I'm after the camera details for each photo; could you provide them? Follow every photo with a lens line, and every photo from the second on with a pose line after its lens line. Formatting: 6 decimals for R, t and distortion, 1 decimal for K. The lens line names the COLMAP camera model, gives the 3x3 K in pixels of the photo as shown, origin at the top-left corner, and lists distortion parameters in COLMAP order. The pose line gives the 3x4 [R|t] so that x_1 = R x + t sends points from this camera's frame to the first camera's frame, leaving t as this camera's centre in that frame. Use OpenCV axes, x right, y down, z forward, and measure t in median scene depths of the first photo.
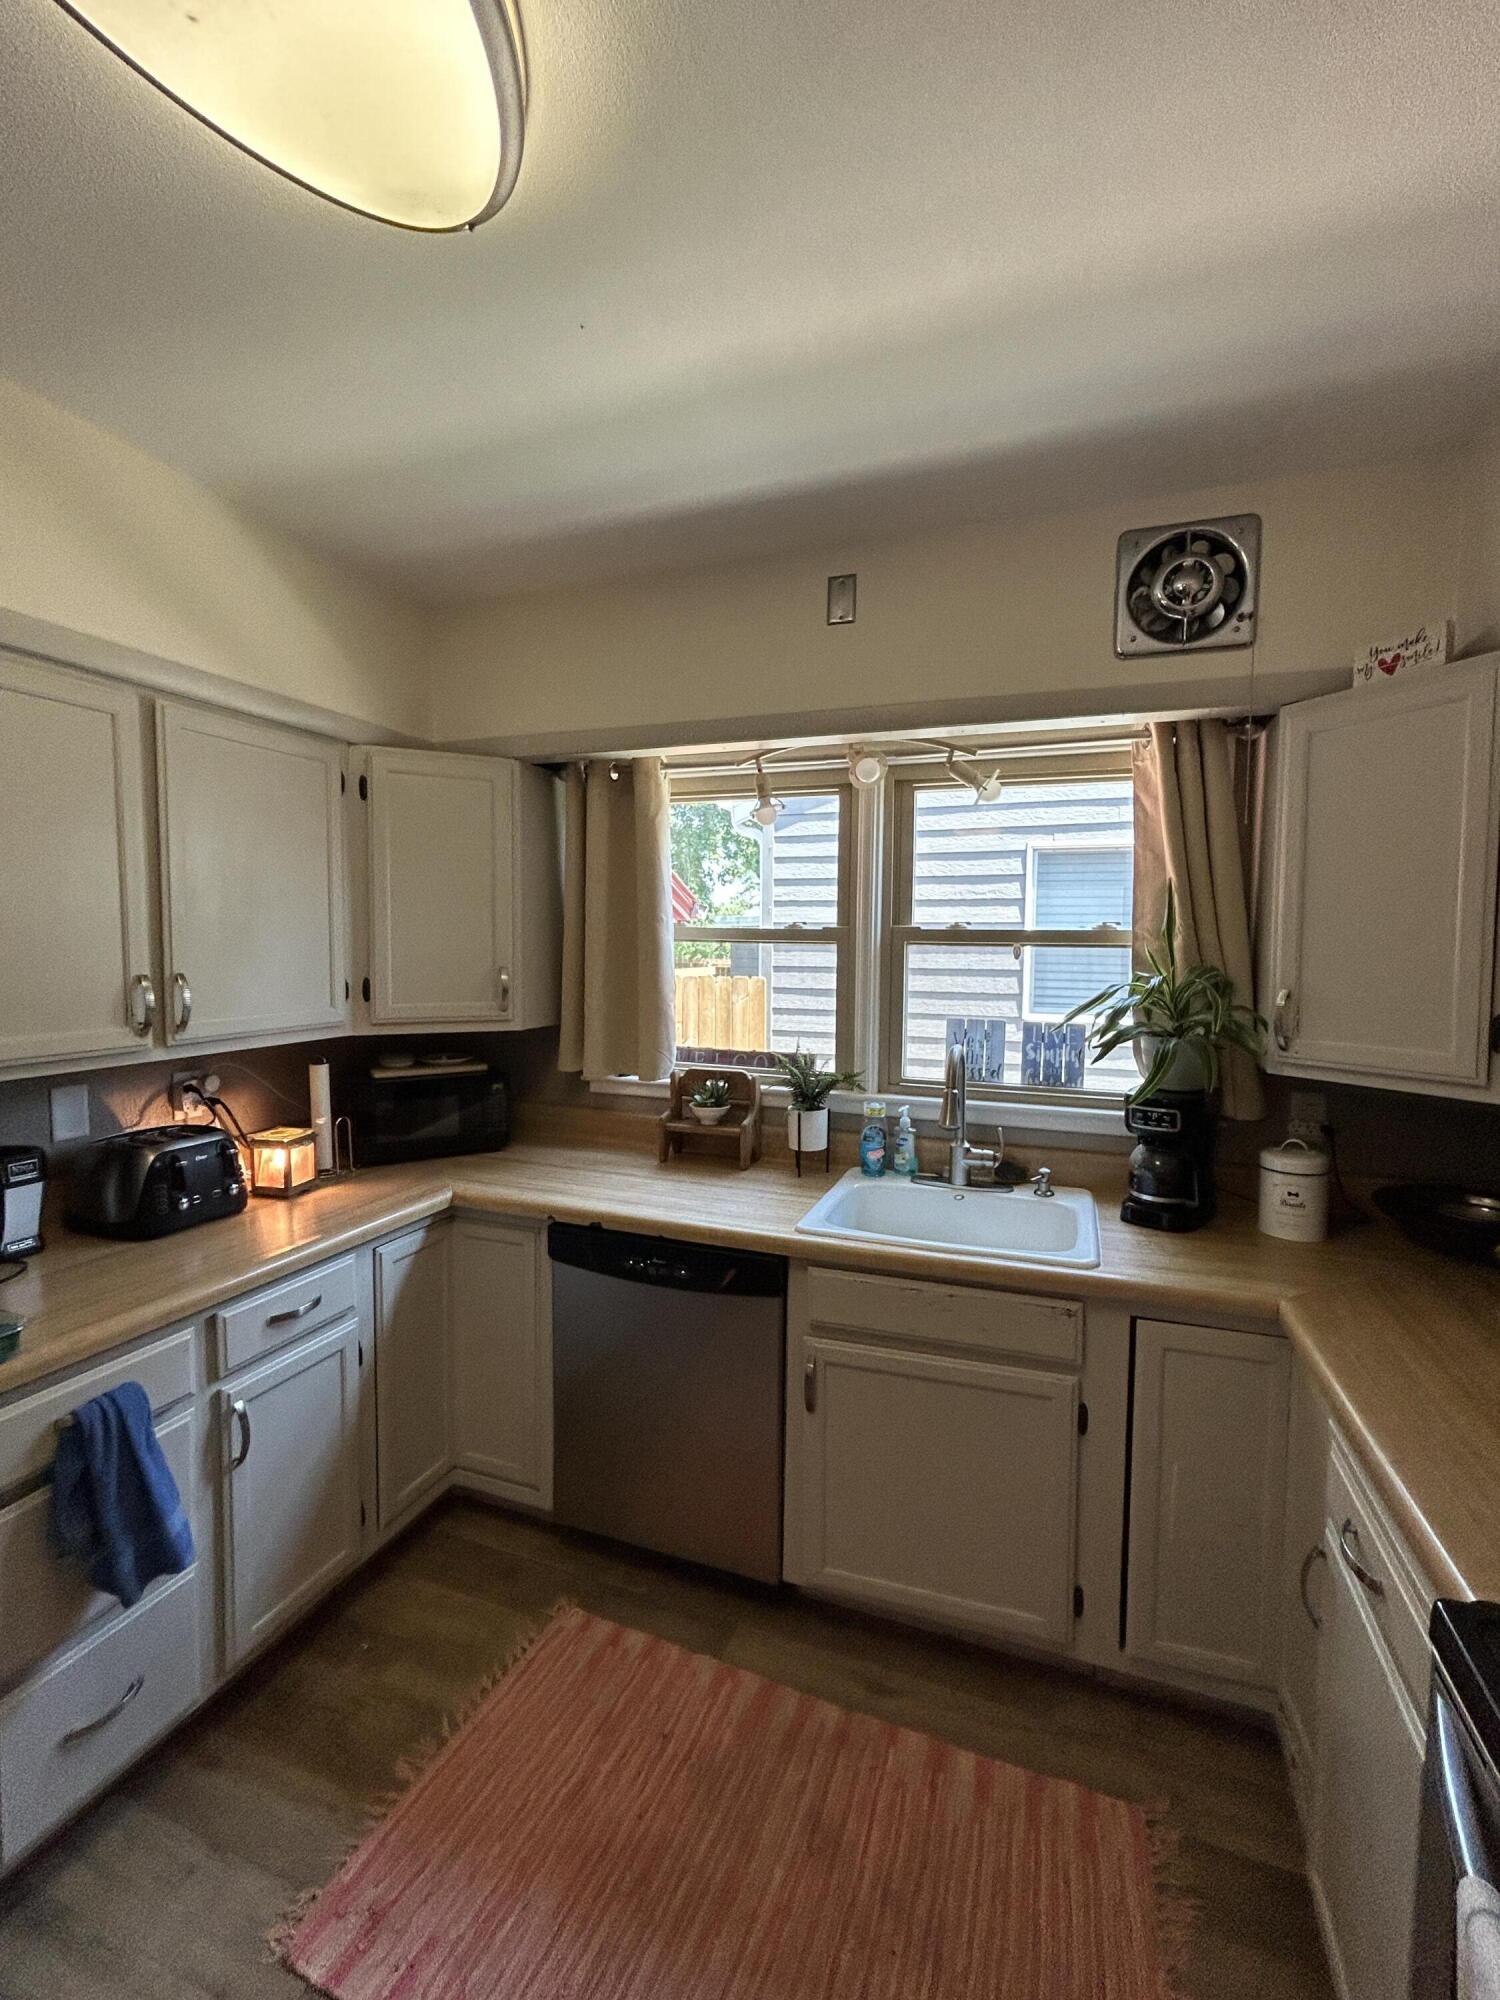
lens RADIAL K [[874.2, 0, 751.5], [0, 874.2, 994.2], [0, 0, 1]] dist [-0.000097, 0.000274]
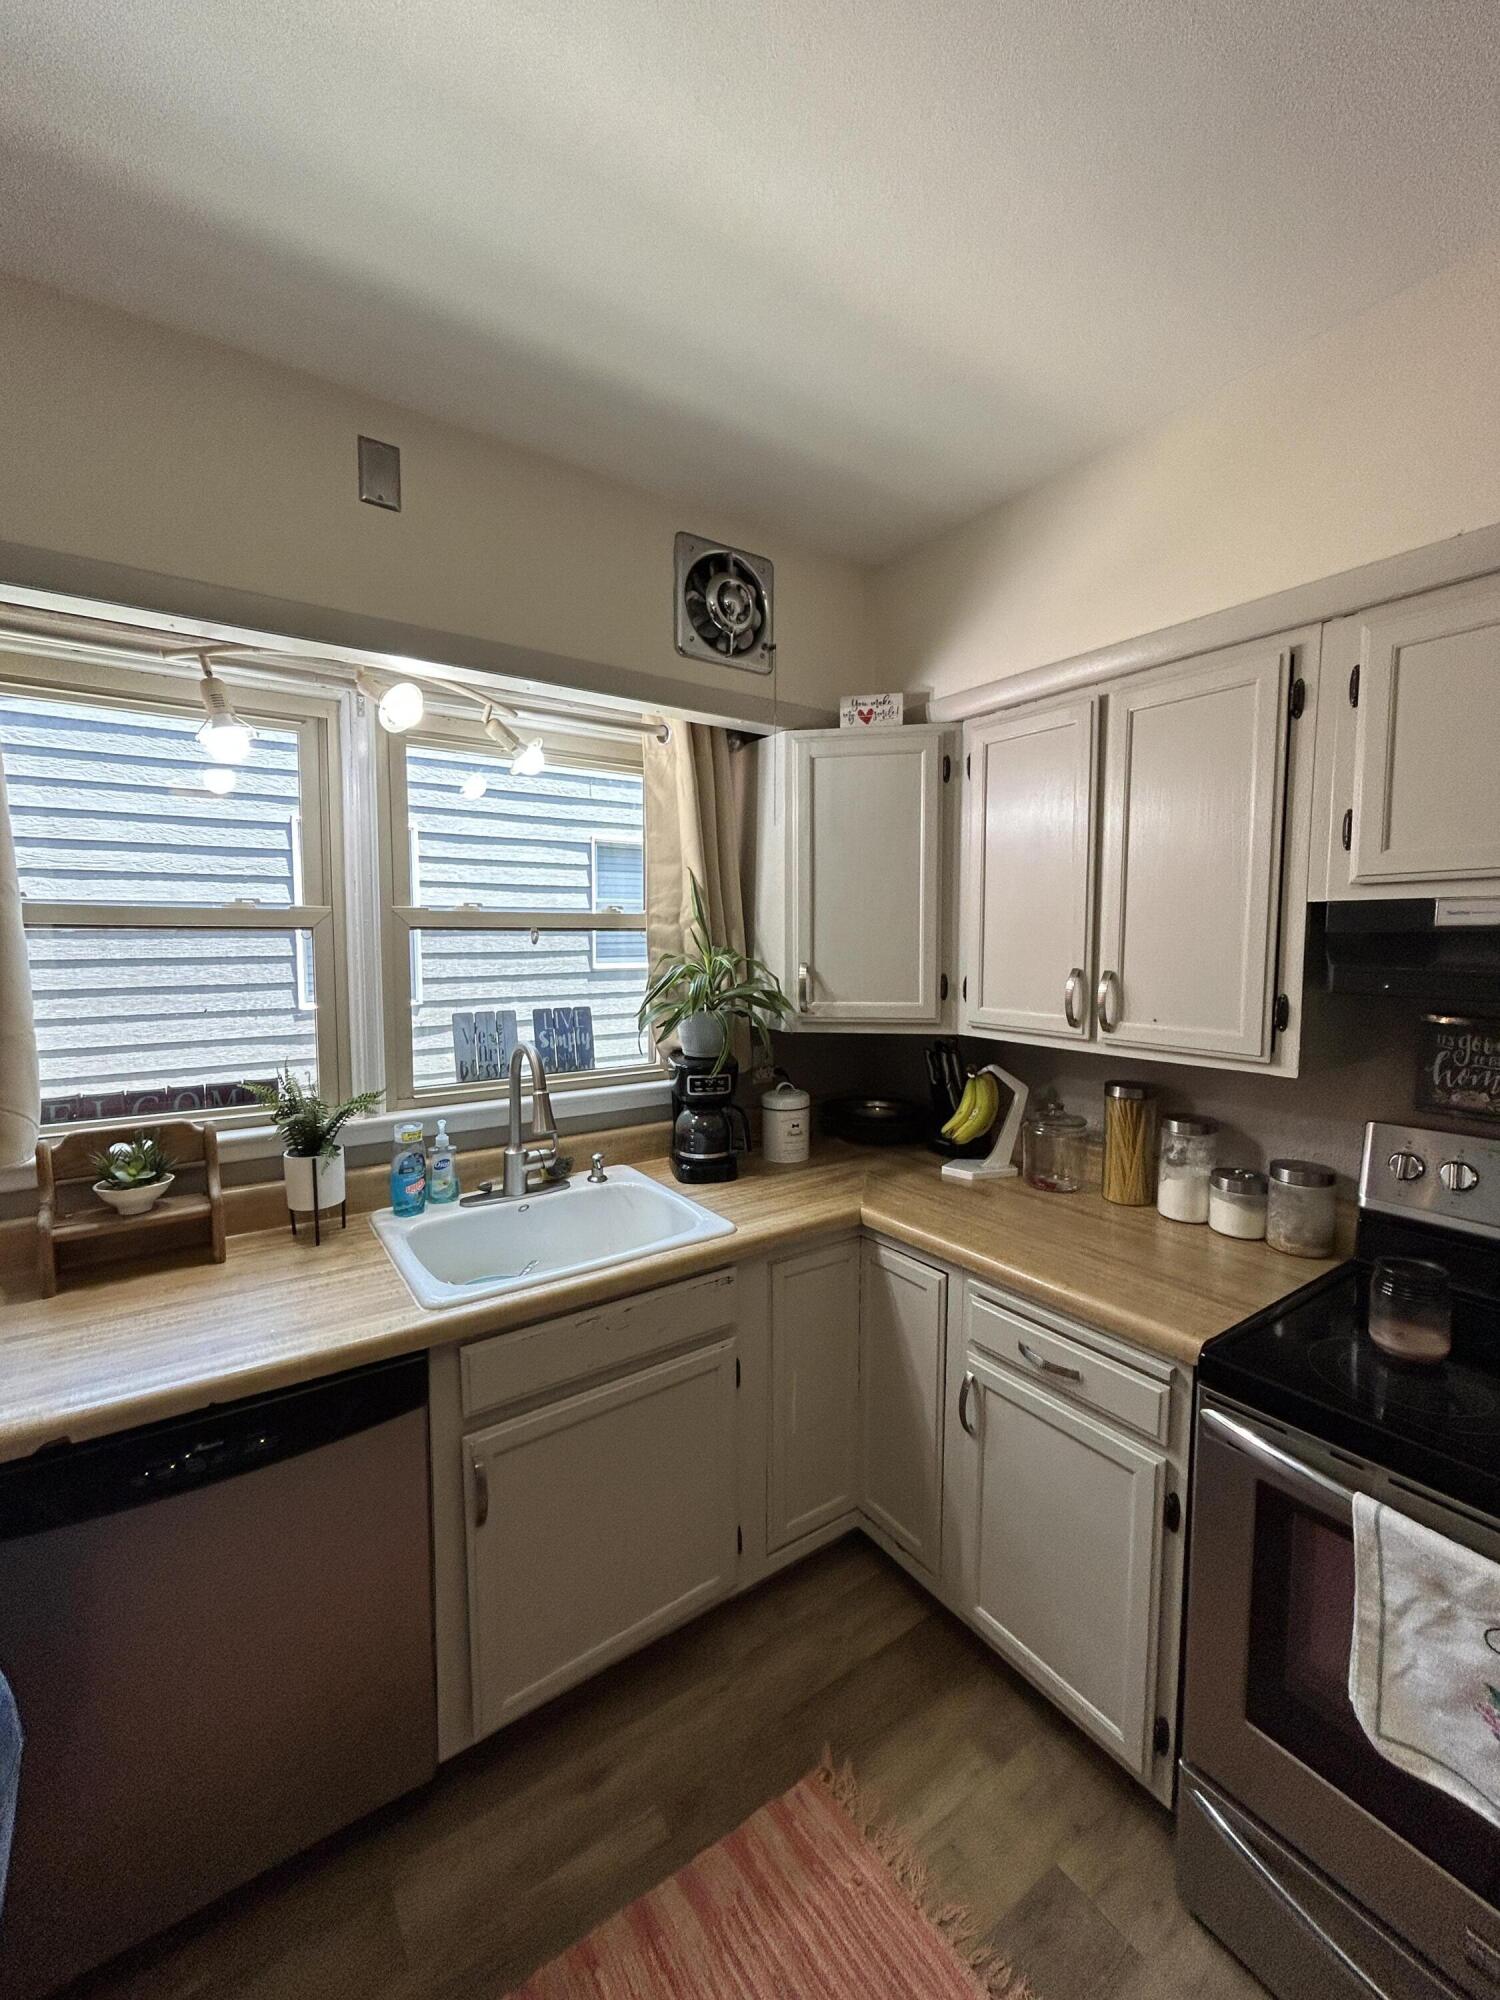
lens RADIAL K [[813.7, 0, 752.9], [0, 813.7, 994.6], [0, 0, 1]] dist [0.001774, -0.000076]
pose [[0.575382, -0.075955, 0.814350, -0.301152], [0.052608, 0.997054, 0.055825, -0.023571], [-0.816191, 0.010721, 0.577682, 0.316298]]
